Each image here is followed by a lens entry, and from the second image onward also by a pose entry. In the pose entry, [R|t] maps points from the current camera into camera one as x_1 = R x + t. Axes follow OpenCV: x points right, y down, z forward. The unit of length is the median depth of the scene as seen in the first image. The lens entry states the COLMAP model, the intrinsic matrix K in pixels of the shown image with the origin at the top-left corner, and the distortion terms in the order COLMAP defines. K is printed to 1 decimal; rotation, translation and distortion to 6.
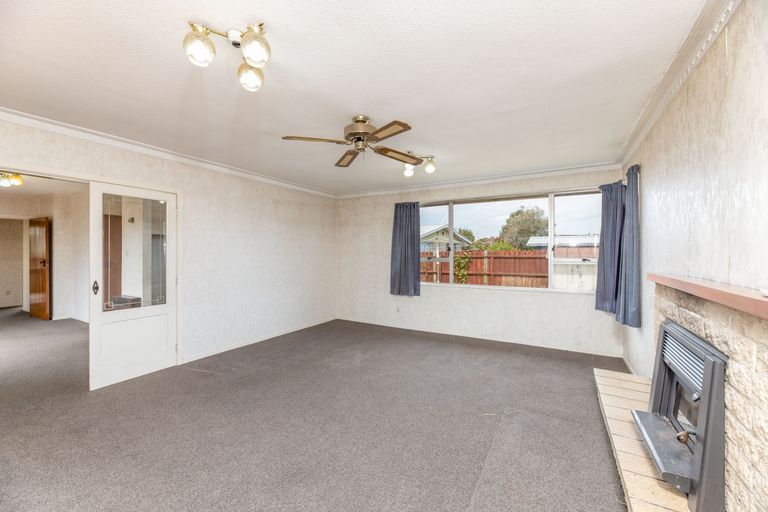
lens RADIAL K [[323.9, 0, 380.3], [0, 323.9, 254.8], [0, 0, 1]] dist [0.001756, -0.000943]
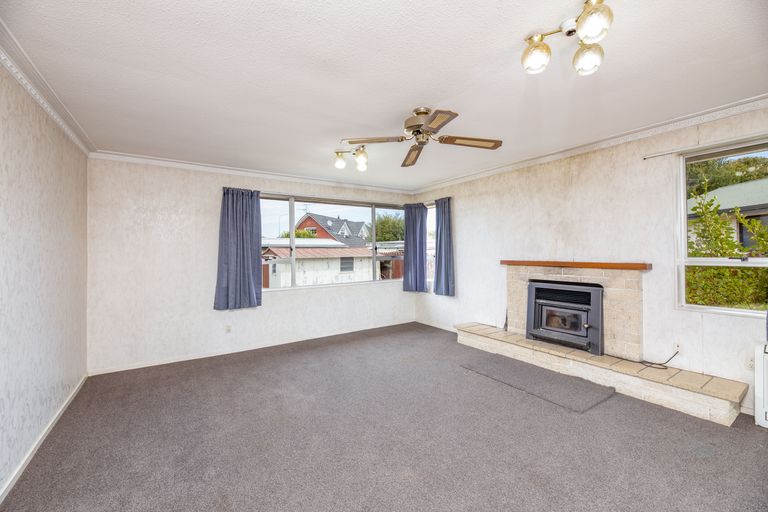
lens RADIAL K [[323.9, 0, 389.8], [0, 323.9, 256.9], [0, 0, 1]] dist [0.001756, -0.000943]
pose [[0.411678, -0.022830, 0.911043, -0.477794], [0.017879, 0.999696, 0.016973, -0.005672], [-0.911154, 0.009302, 0.411961, 0.347783]]
